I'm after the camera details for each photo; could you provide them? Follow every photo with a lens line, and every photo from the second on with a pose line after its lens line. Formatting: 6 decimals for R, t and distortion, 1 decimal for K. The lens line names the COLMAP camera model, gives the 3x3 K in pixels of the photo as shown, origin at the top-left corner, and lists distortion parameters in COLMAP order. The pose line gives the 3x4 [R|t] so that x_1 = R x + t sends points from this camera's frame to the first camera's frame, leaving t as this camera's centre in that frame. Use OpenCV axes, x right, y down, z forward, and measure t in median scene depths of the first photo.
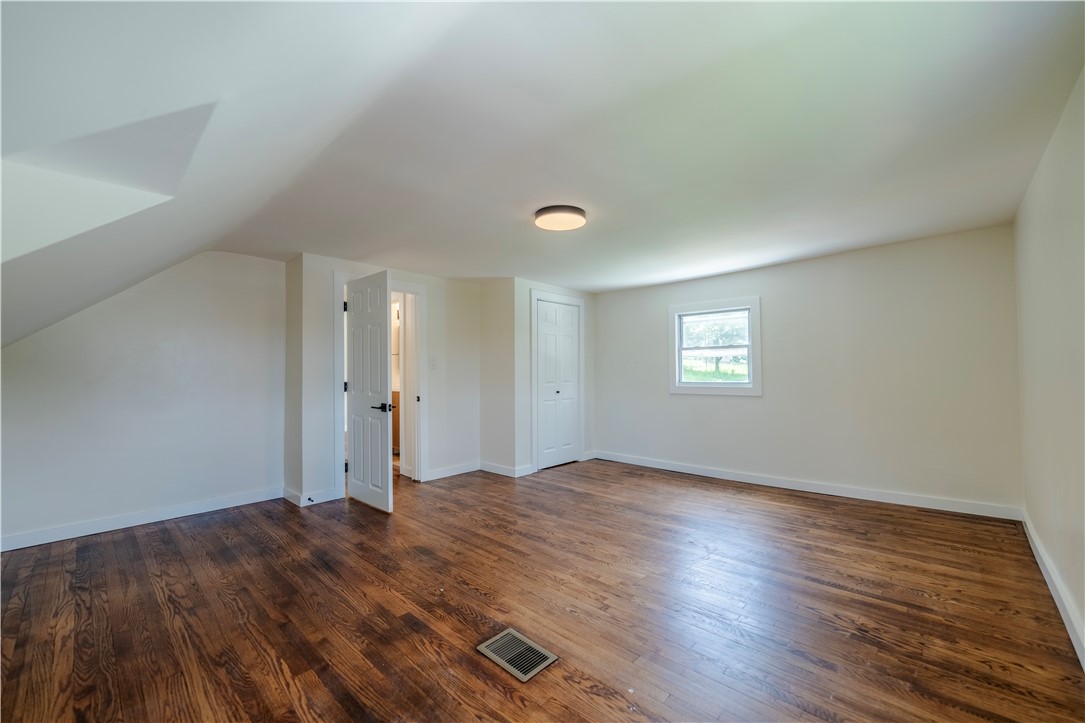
lens RADIAL K [[436.6, 0, 542.5], [0, 436.6, 361.5], [0, 0, 1]] dist [-0.000244, -0.000715]
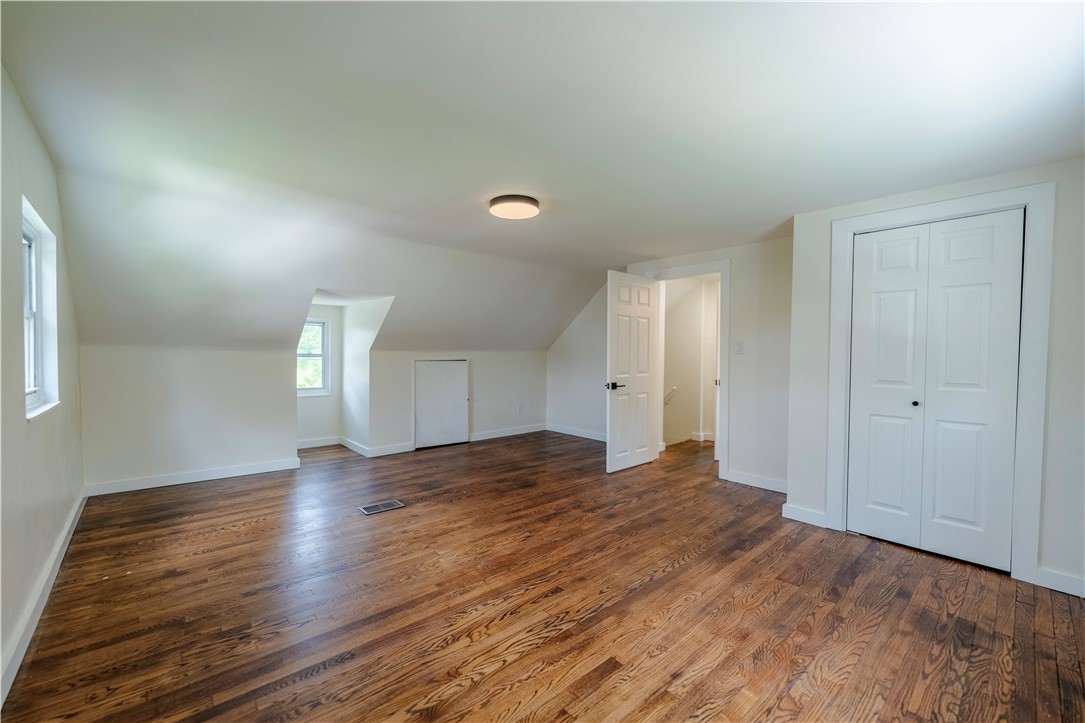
lens RADIAL K [[436.6, 0, 542.5], [0, 436.6, 361.5], [0, 0, 1]] dist [-0.000244, -0.000715]
pose [[-0.088683, 0.026974, -0.995695, 1.197678], [0.011786, 0.999592, 0.026030, 0.007776], [0.995990, -0.009427, -0.088964, 1.297617]]
